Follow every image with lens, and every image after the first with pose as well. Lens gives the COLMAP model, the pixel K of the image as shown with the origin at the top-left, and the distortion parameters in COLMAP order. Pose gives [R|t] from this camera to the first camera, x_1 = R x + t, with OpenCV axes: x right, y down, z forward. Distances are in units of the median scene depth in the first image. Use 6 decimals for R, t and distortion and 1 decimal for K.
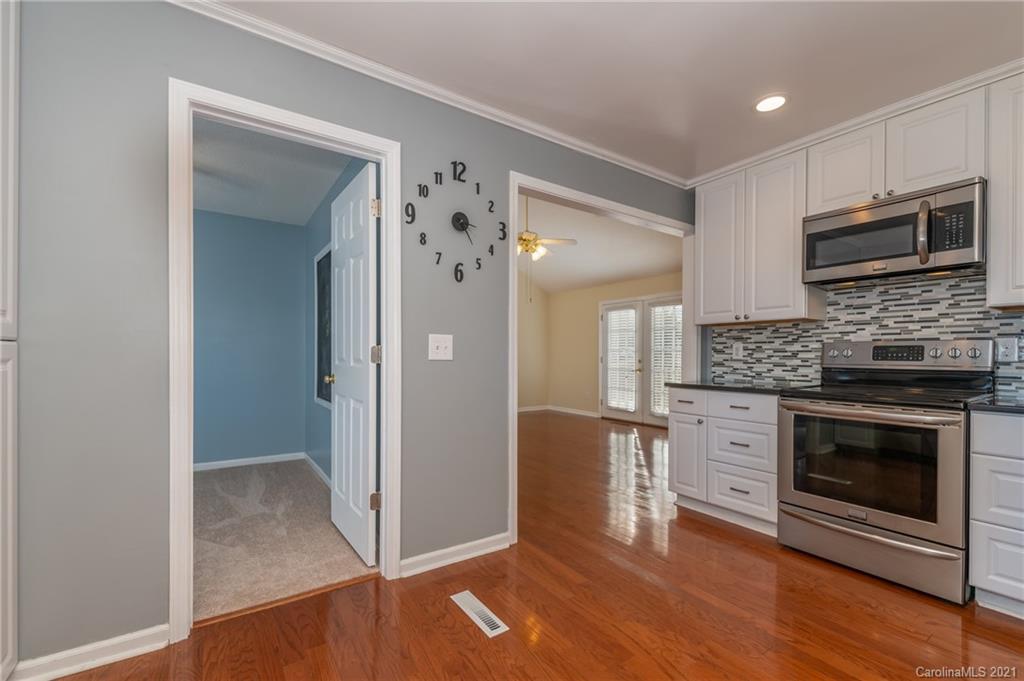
lens RADIAL K [[437.3, 0, 511.5], [0, 437.3, 363.8], [0, 0, 1]] dist [0.020305, -0.001150]
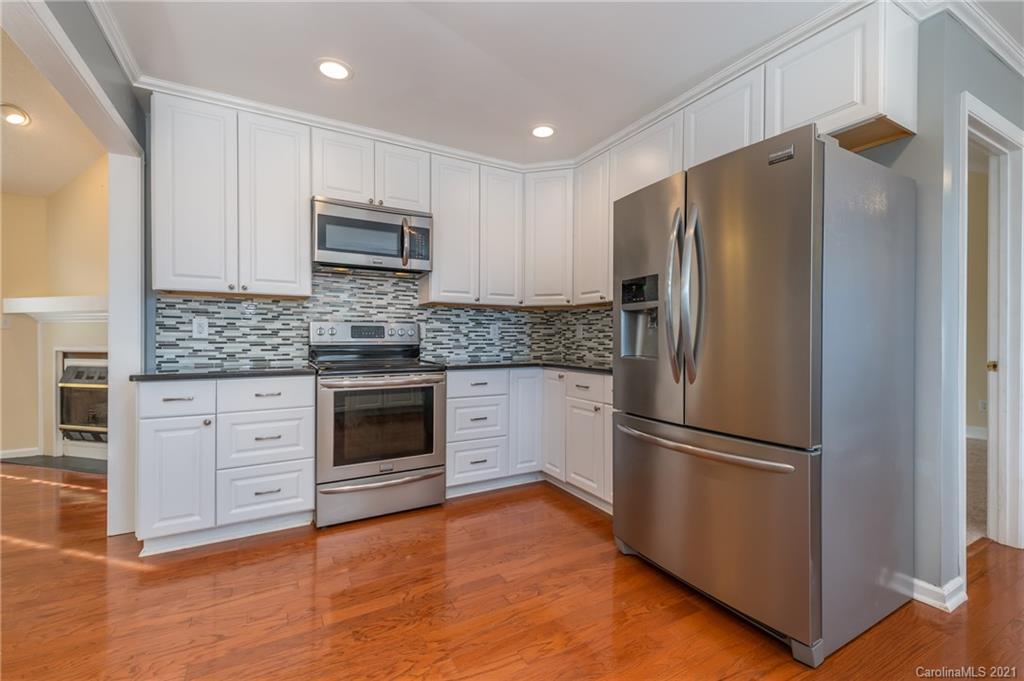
lens RADIAL K [[437.3, 0, 513.5], [0, 437.3, 344.2], [0, 0, 1]] dist [0.020305, -0.001150]
pose [[0.089519, -0.024882, 0.995674, -0.262546], [0.016039, 0.999594, 0.023538, -0.010309], [-0.995856, 0.013863, 0.089882, 0.408595]]
